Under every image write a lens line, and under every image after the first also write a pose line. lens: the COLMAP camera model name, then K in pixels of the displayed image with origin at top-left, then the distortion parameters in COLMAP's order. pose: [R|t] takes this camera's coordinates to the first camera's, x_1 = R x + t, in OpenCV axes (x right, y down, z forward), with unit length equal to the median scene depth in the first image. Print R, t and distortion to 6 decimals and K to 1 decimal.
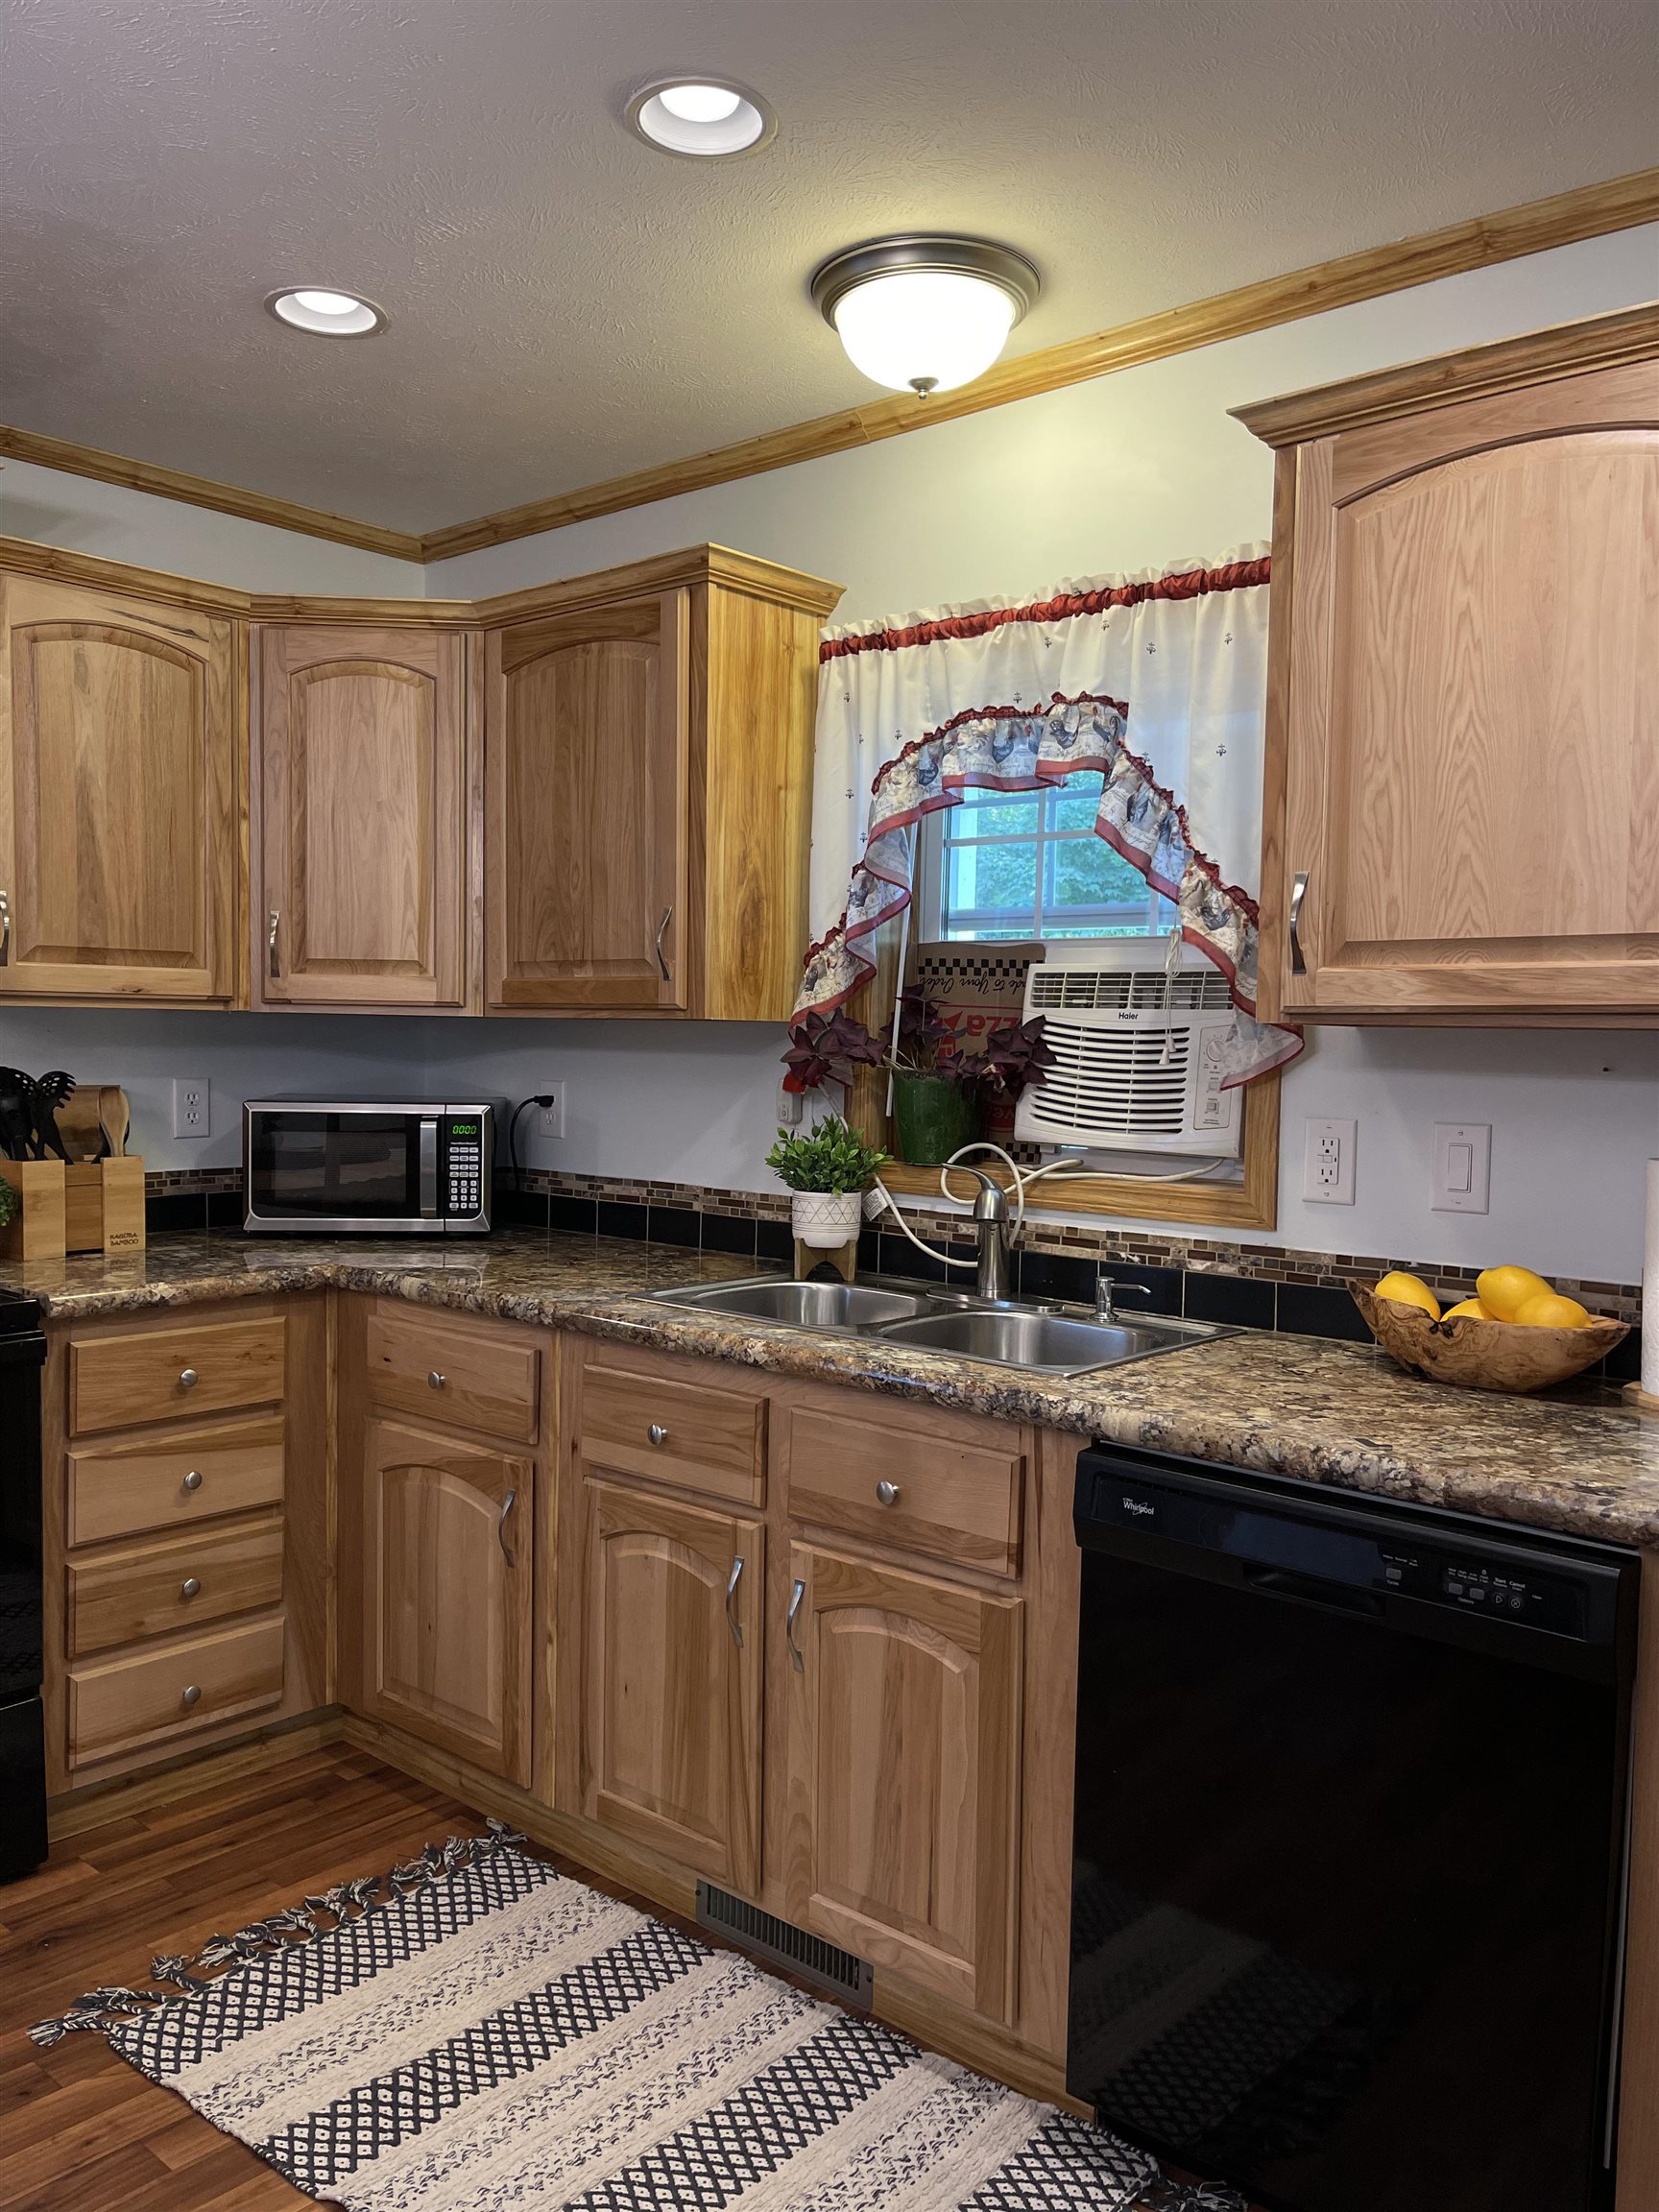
lens RADIAL K [[1679.1, 0, 831.4], [0, 1679.1, 1116.1], [0, 0, 1]] dist [0.076876, -0.099895]
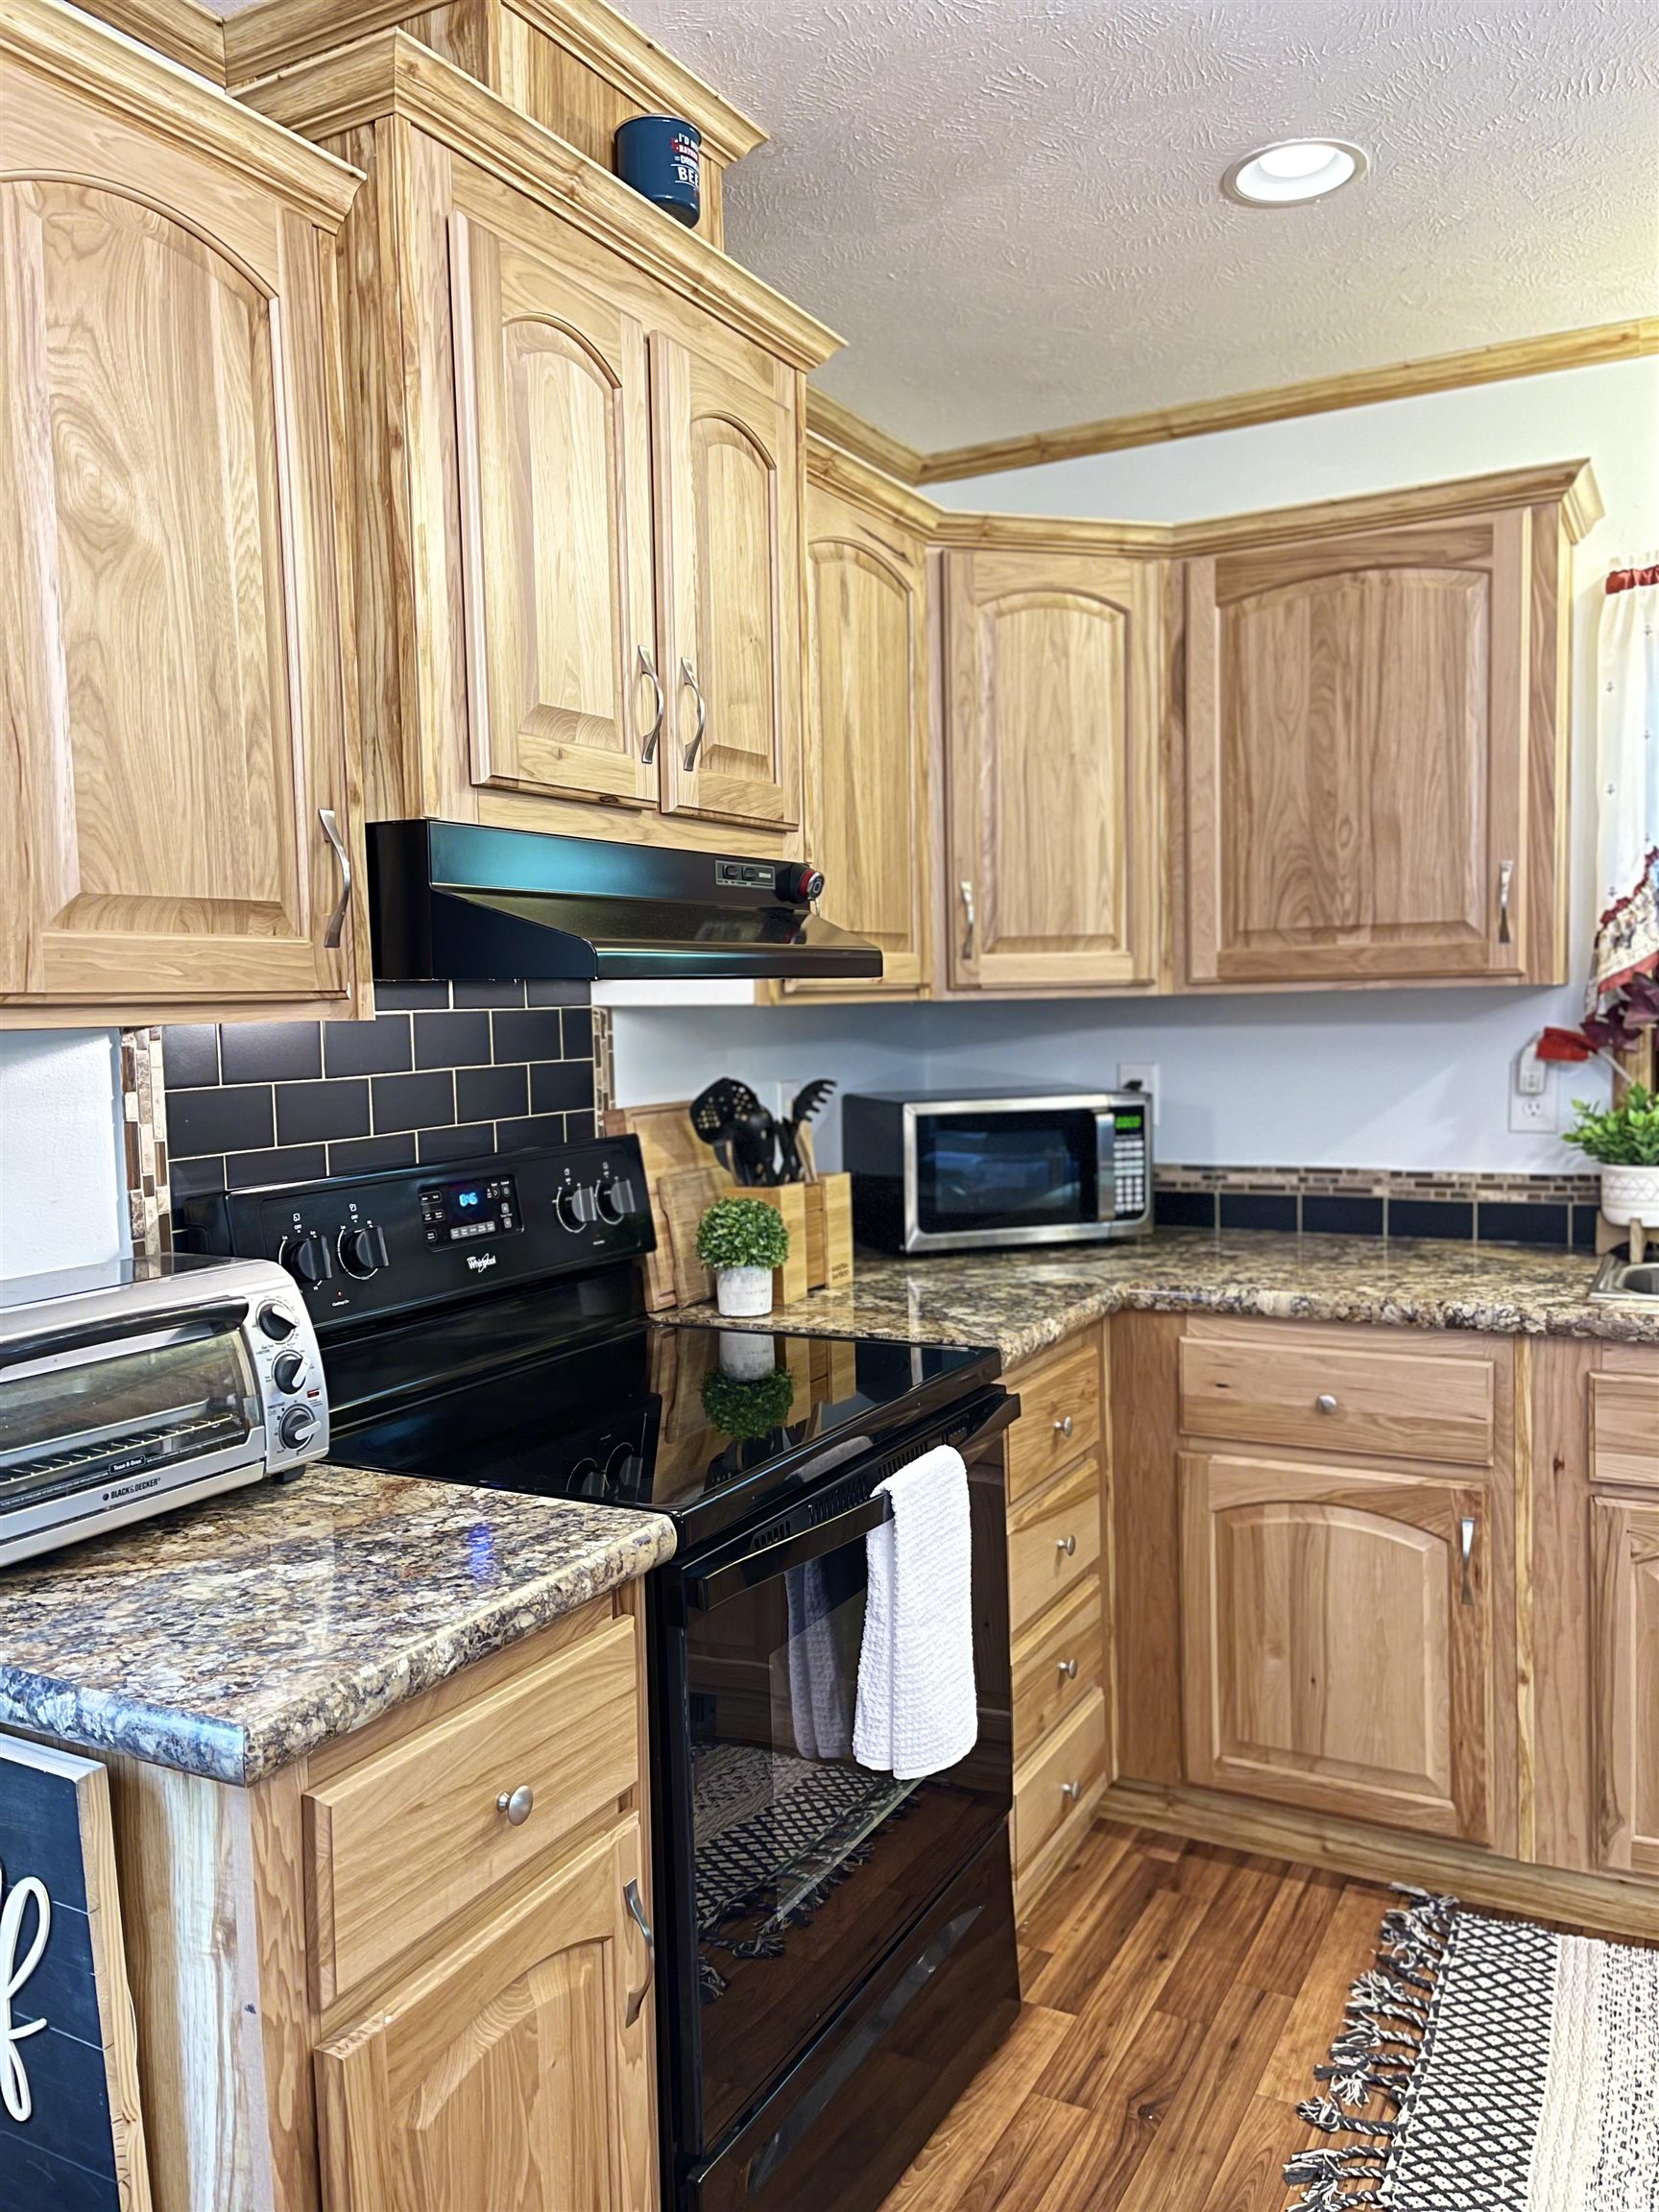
lens RADIAL K [[1674.3, 0, 830.0], [0, 1674.3, 1120.2], [0, 0, 1]] dist [0.076269, -0.104875]
pose [[0.973651, -0.056305, 0.220982, -0.657541], [0.051755, 0.998313, 0.026331, -0.028490], [-0.222091, -0.014200, 0.974922, 0.192352]]
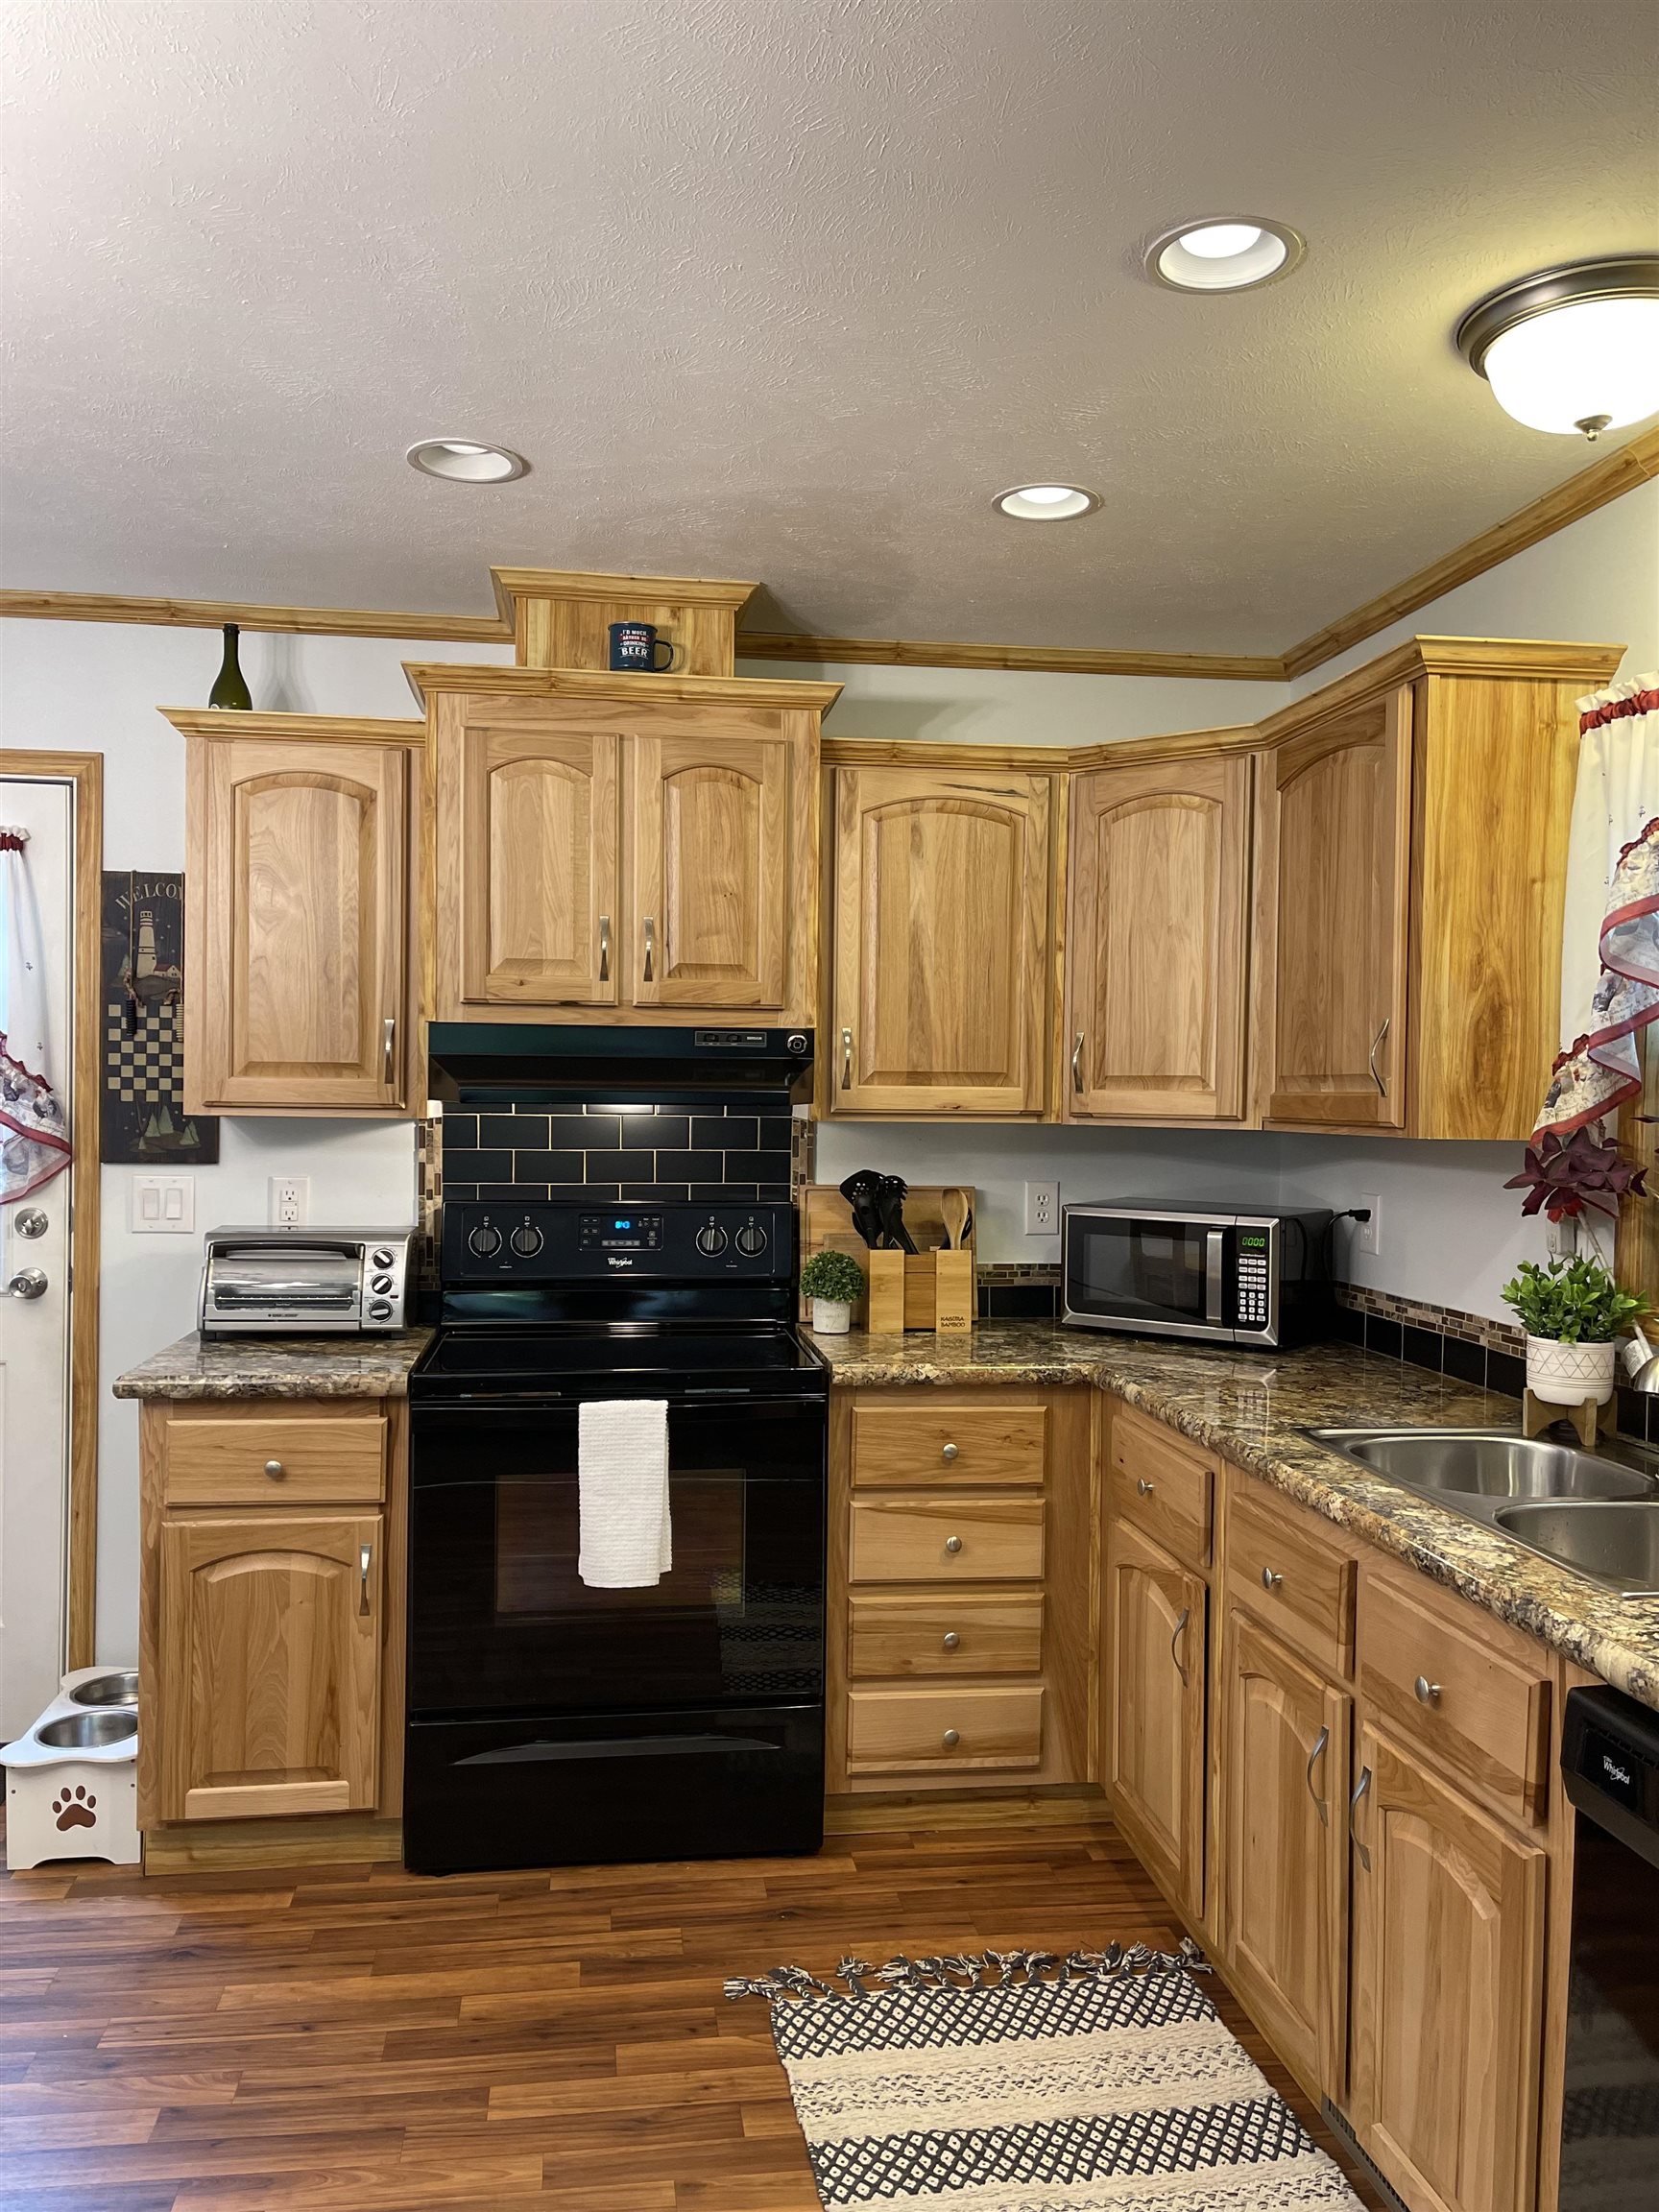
lens RADIAL K [[1674.3, 0, 830.0], [0, 1674.3, 1120.2], [0, 0, 1]] dist [0.076269, -0.104875]
pose [[0.760055, 0.005384, -0.649836, 0.279276], [-0.035037, 0.998851, -0.032704, -0.026063], [0.648913, 0.047625, 0.759370, 0.083432]]
